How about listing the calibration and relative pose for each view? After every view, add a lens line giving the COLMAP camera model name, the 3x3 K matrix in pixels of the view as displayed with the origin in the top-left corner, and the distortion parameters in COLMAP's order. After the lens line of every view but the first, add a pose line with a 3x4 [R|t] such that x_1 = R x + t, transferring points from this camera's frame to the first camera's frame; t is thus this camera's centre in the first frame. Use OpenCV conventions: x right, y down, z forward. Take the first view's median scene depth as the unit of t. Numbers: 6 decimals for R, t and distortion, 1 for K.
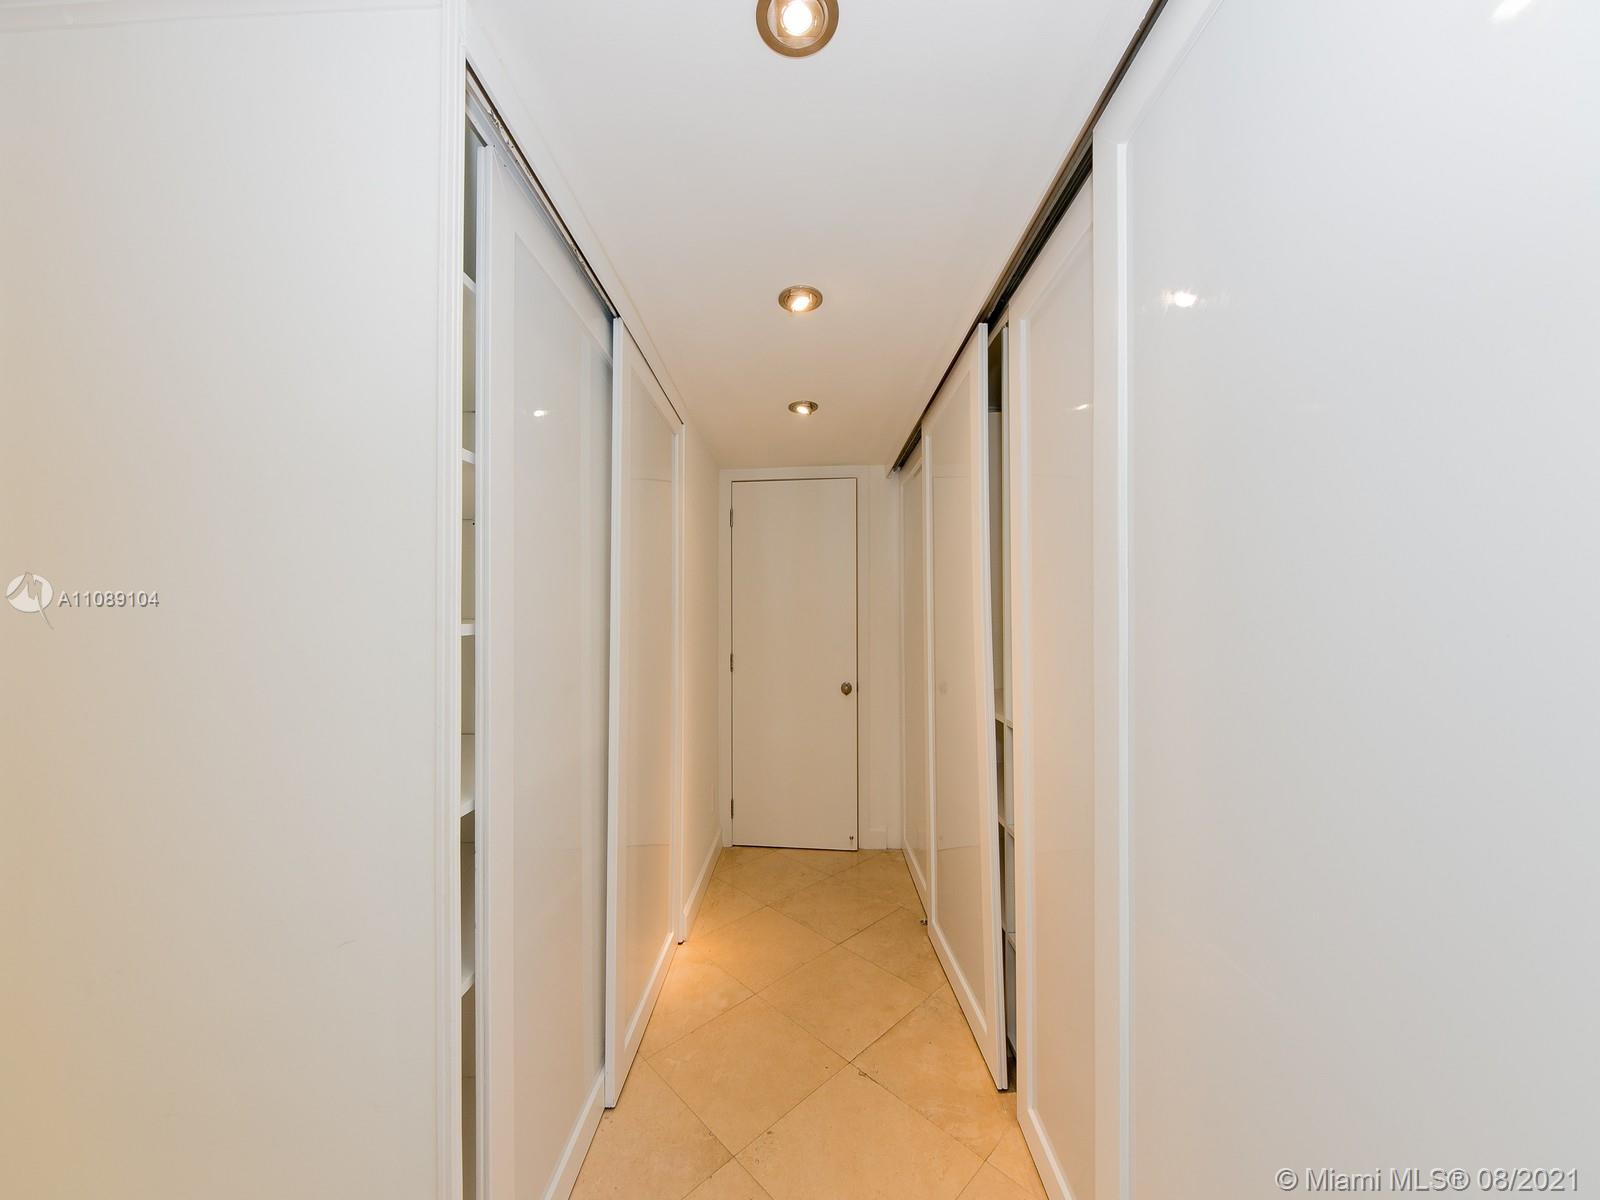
lens RADIAL K [[560.8, 0, 800.0], [0, 560.8, 600.0], [0, 0, 1]] dist [0.000209, -0.000002]
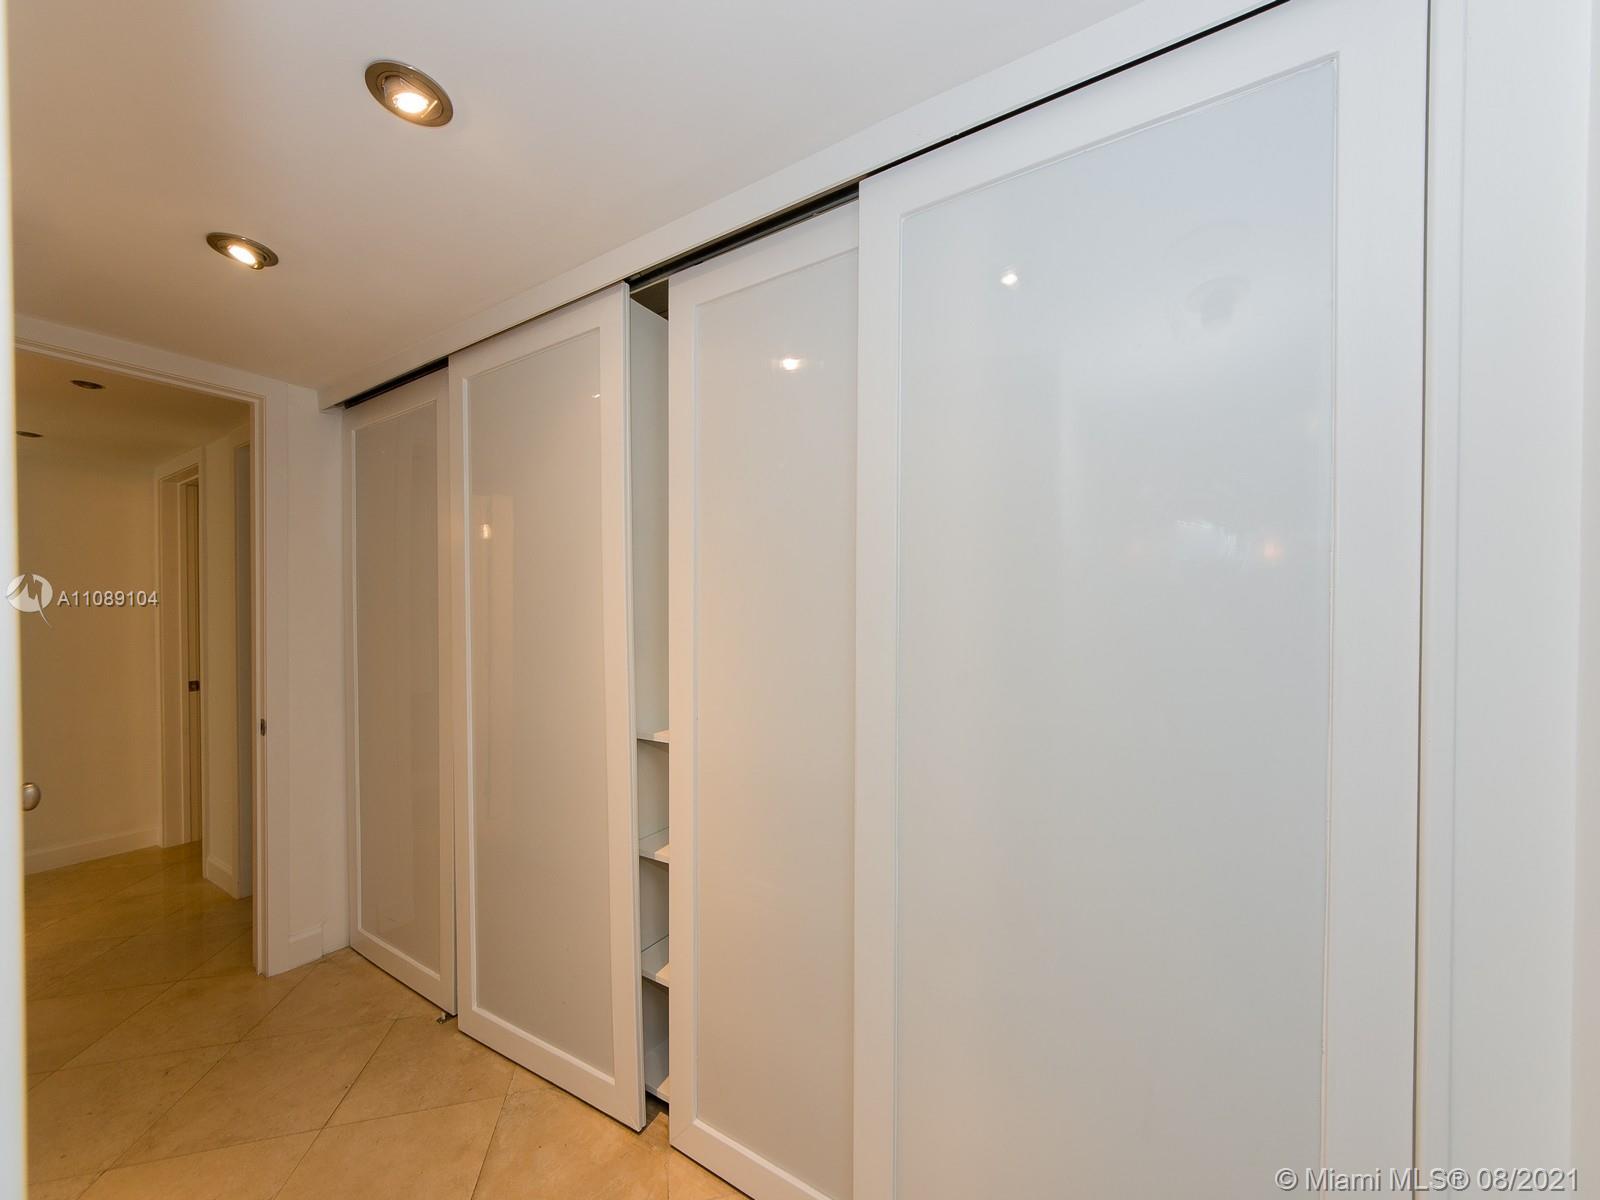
lens RADIAL K [[614.9, 0, 800.0], [0, 614.9, 600.0], [0, 0, 1]] dist [-0.000164, 0.000136]
pose [[0.537252, -0.008400, 0.843380, -0.227748], [-0.004517, 0.999907, 0.012837, 0.004873], [-0.843410, -0.010706, 0.537164, 0.180247]]
